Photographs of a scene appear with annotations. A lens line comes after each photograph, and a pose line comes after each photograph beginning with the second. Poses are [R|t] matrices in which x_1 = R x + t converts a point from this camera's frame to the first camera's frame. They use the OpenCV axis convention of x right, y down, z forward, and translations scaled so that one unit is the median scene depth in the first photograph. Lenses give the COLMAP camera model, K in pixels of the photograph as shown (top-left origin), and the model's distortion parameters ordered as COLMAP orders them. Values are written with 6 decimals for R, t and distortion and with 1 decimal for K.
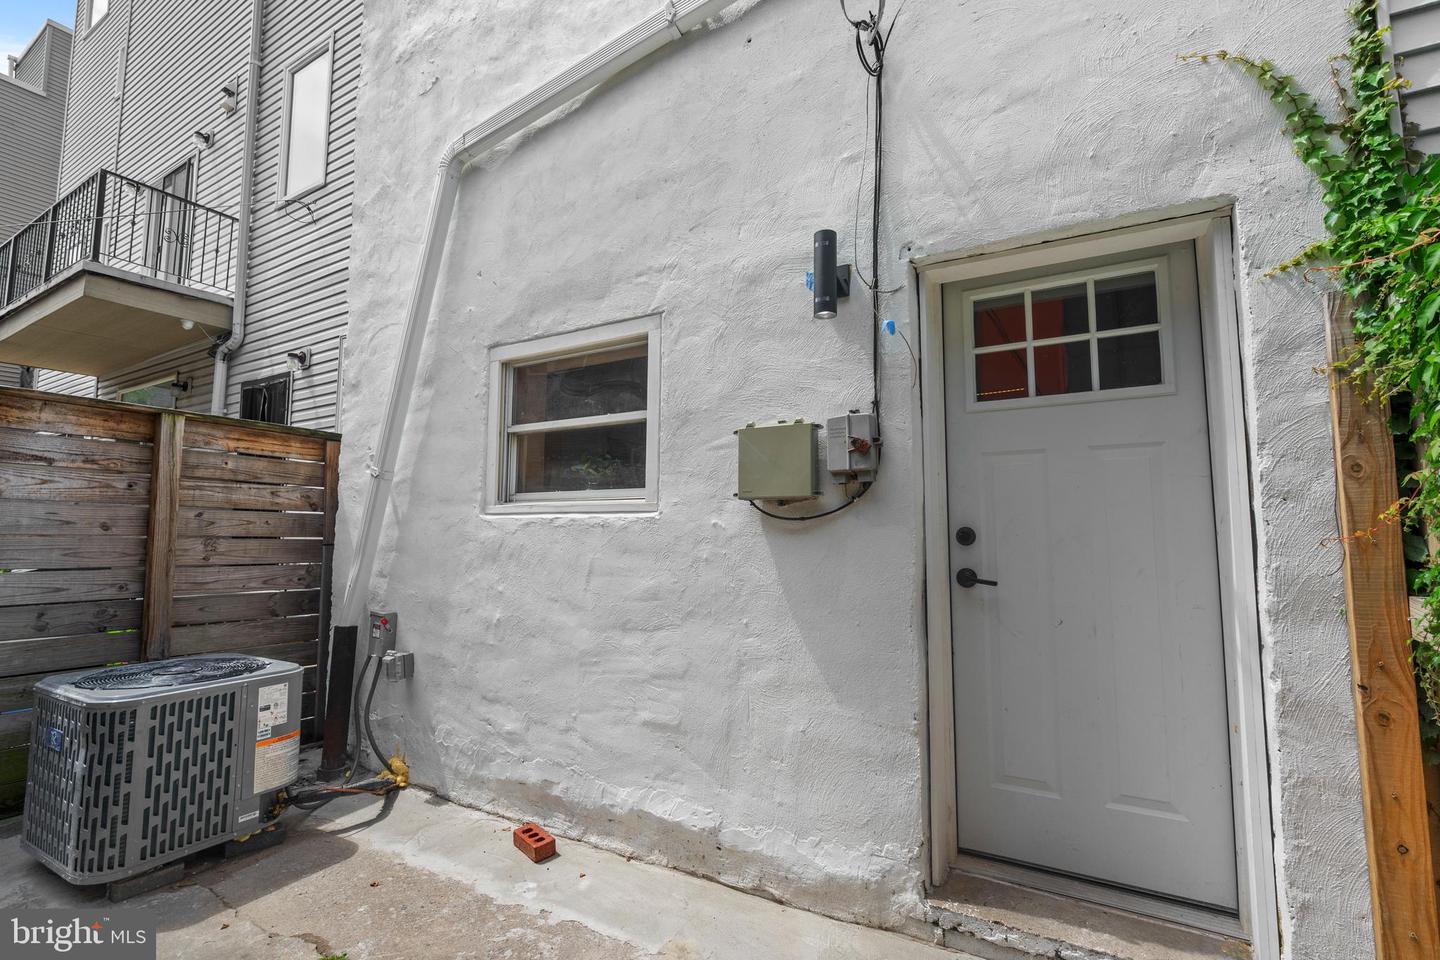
lens RADIAL K [[643.1, 0, 719.6], [0, 643.1, 483.8], [0, 0, 1]] dist [-0.000824, 0.000033]
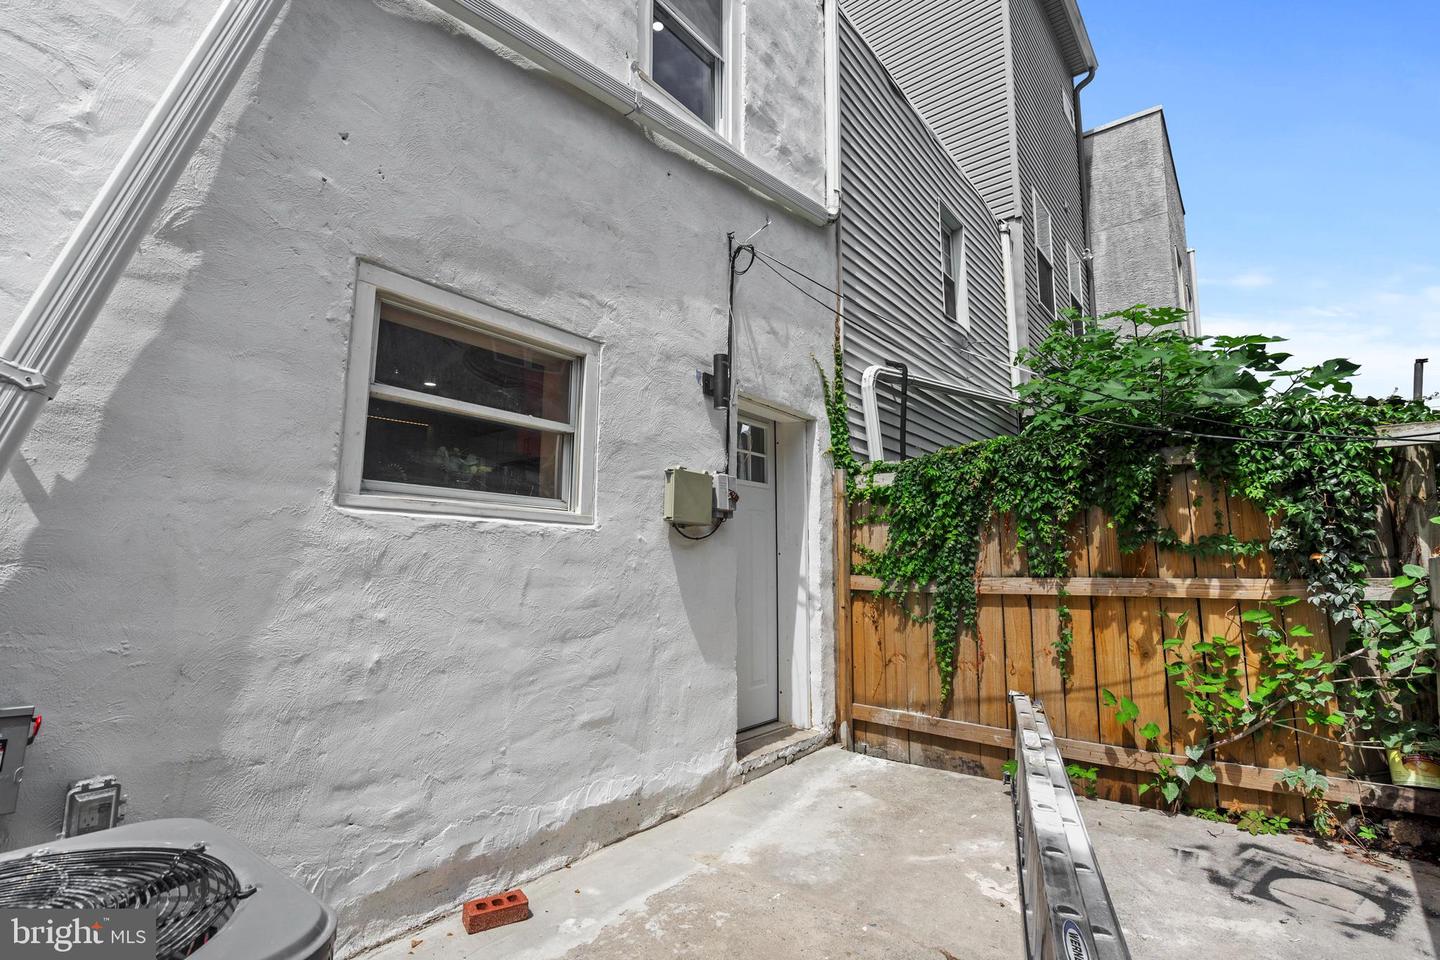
lens RADIAL K [[643.1, 0, 719.6], [0, 643.1, 483.8], [0, 0, 1]] dist [-0.000824, 0.000033]
pose [[0.167122, 0.124595, 0.978032, -1.114966], [-0.087315, 0.989956, -0.111194, 0.076027], [-0.982062, -0.066814, 0.176322, 0.600822]]
